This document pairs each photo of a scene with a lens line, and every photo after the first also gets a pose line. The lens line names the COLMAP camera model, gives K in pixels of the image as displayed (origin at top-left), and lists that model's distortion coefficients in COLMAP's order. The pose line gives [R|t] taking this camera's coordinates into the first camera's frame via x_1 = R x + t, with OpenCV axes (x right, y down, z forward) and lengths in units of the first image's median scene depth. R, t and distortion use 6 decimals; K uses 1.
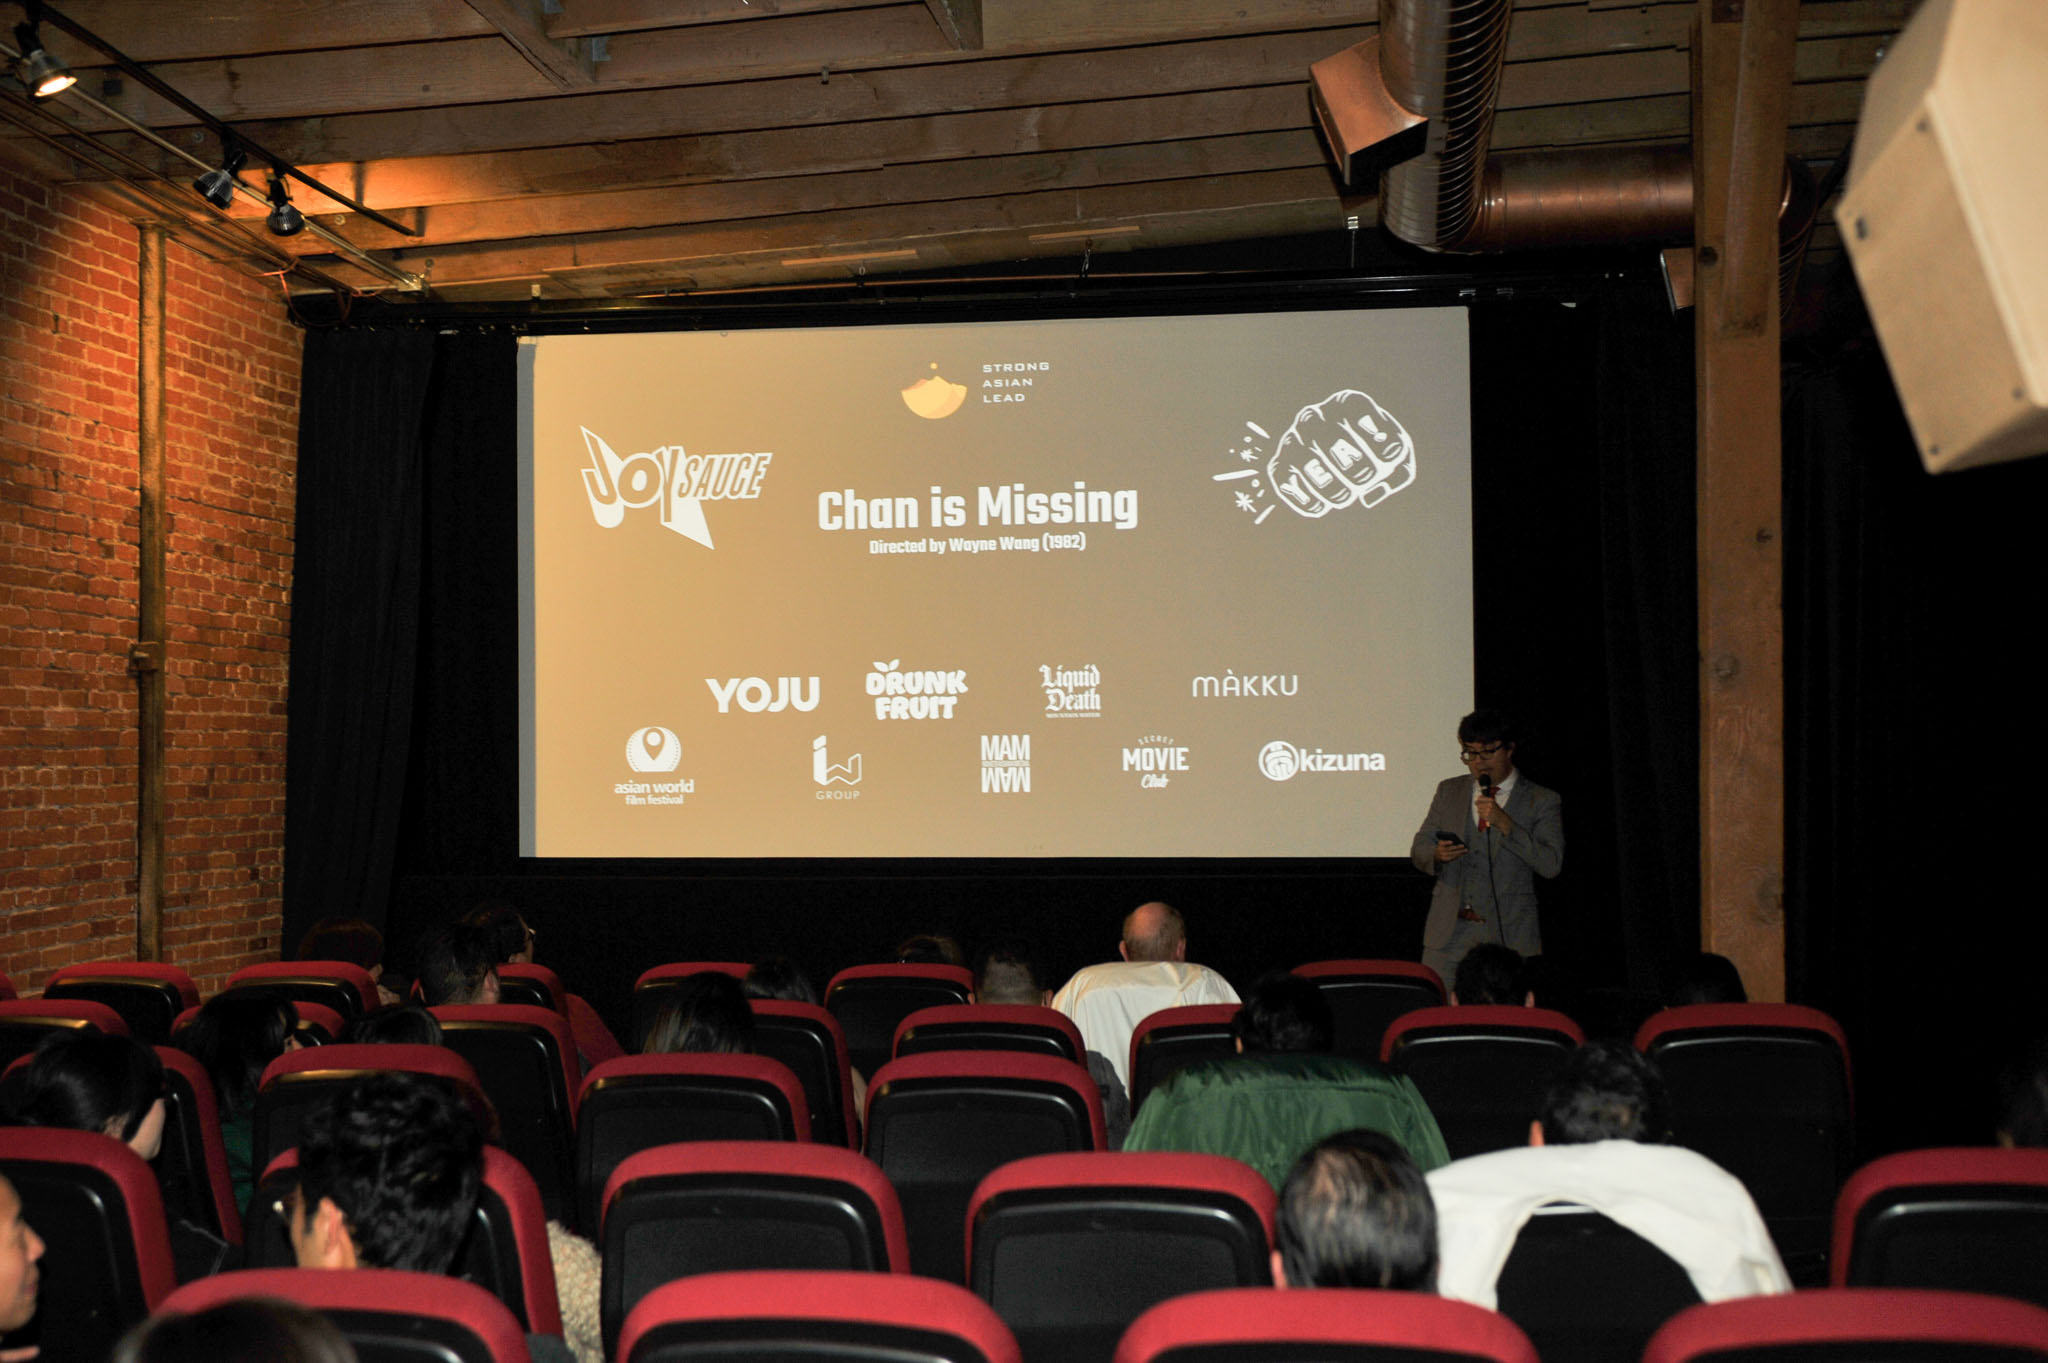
lens RADIAL K [[2480.1, 0, 1028.9], [0, 2480.1, 675.5], [0, 0, 1]] dist [0.014956, 0.000000]
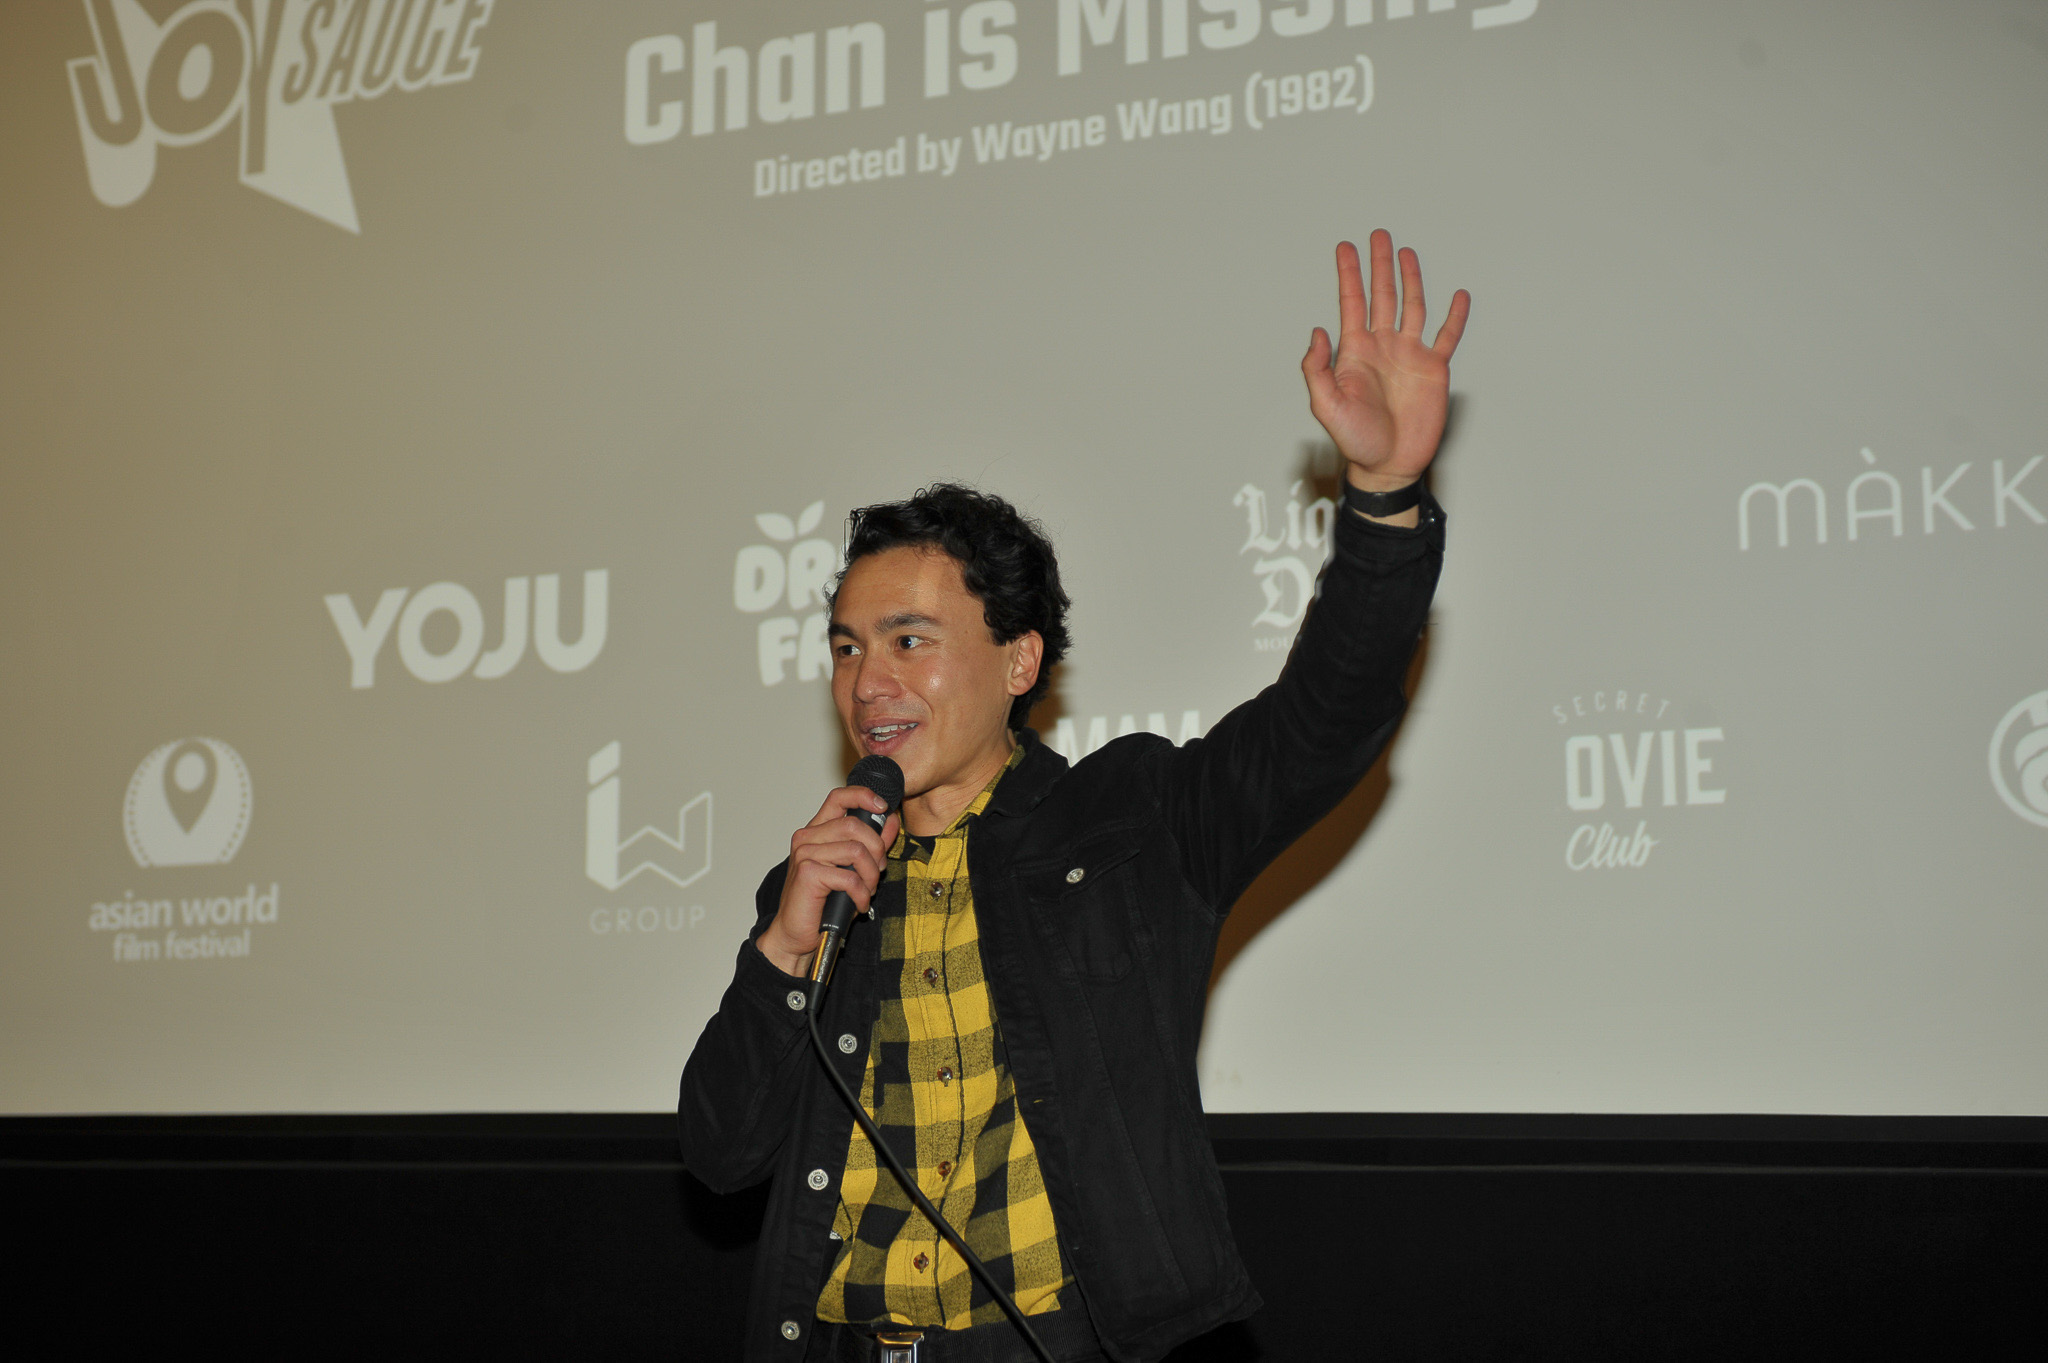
lens RADIAL K [[2926.7, 0, 1035.5], [0, 2926.7, 682.3], [0, 0, 1]] dist [0.081585, 0.000000]
pose [[0.959318, -0.032278, -0.280477, 0.081643], [-0.004082, 0.991754, -0.128093, 0.066458], [0.282299, 0.124026, 0.951275, 0.641488]]
